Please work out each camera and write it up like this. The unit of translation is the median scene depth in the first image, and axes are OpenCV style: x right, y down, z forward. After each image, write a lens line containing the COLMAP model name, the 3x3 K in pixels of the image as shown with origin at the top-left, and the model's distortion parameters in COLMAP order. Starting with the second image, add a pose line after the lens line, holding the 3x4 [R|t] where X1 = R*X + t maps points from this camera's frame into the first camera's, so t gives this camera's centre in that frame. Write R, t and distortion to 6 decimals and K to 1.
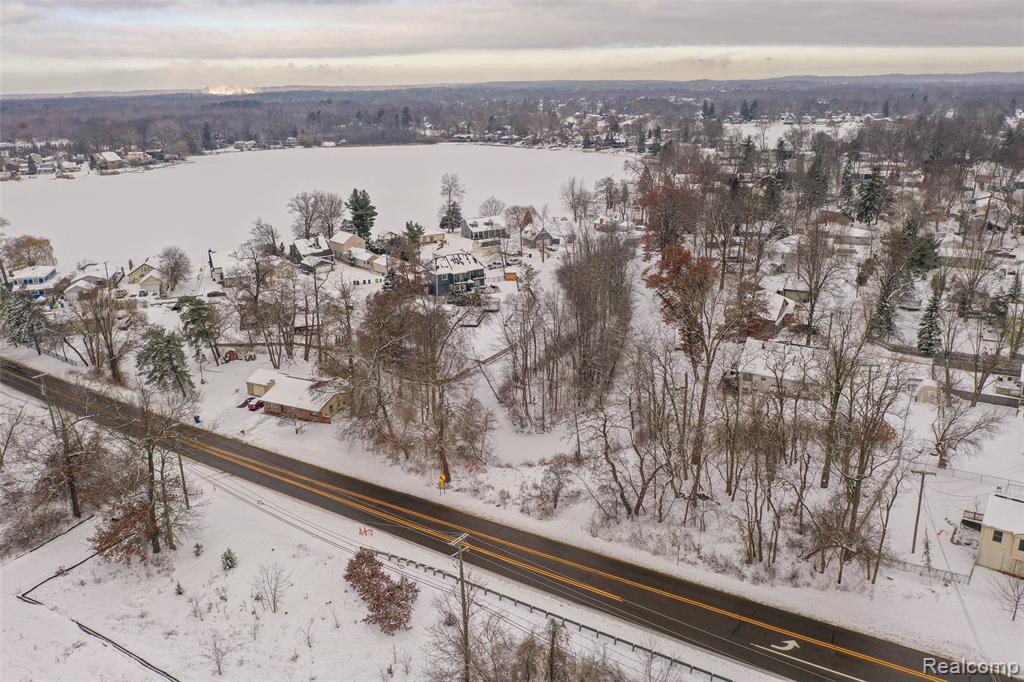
lens RADIAL K [[802.1, 0, 508.6], [0, 802.1, 337.2], [0, 0, 1]] dist [-0.016128, -0.008950]
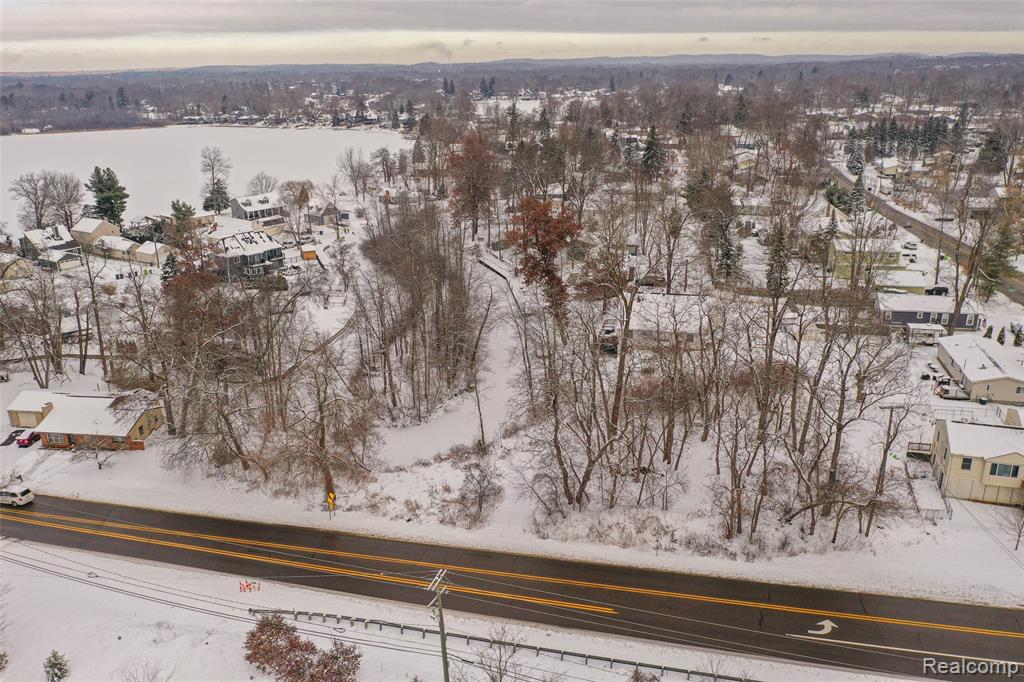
lens RADIAL K [[802.1, 0, 508.6], [0, 802.1, 337.2], [0, 0, 1]] dist [-0.016128, -0.008950]
pose [[0.947670, -0.102656, 0.302298, -0.062219], [0.097309, 0.994716, 0.032740, 0.005658], [-0.304061, -0.001610, 0.952651, 0.093285]]
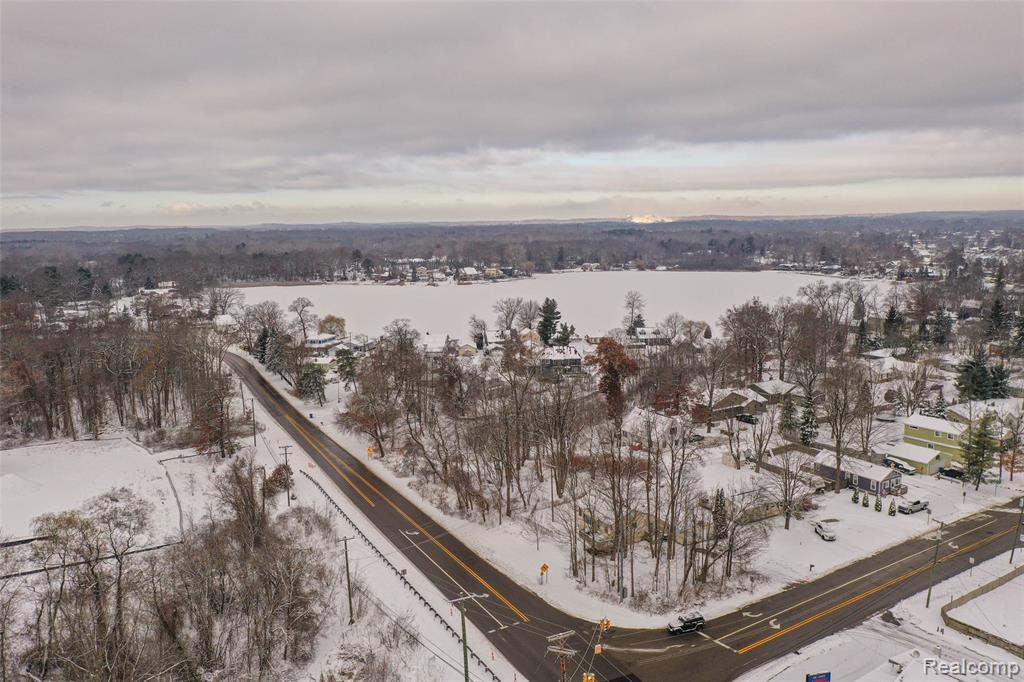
lens RADIAL K [[802.1, 0, 508.6], [0, 802.1, 337.2], [0, 0, 1]] dist [-0.016128, -0.008950]
pose [[0.873748, 0.071899, -0.481035, 0.435986], [-0.144503, 0.982730, -0.115588, 0.042181], [0.464417, 0.170506, 0.869048, -0.170087]]
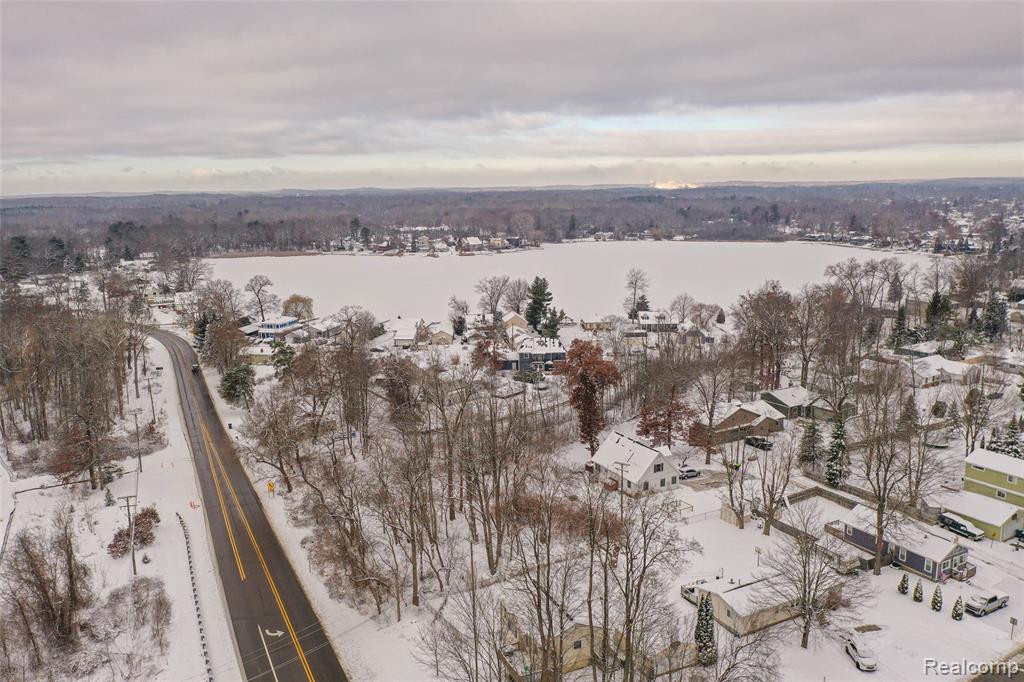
lens RADIAL K [[802.1, 0, 508.6], [0, 802.1, 337.2], [0, 0, 1]] dist [-0.016128, -0.008950]
pose [[0.859822, 0.096998, -0.501297, 0.402965], [-0.152326, 0.985811, -0.070521, -0.014767], [0.487343, 0.136996, 0.862397, 0.005596]]
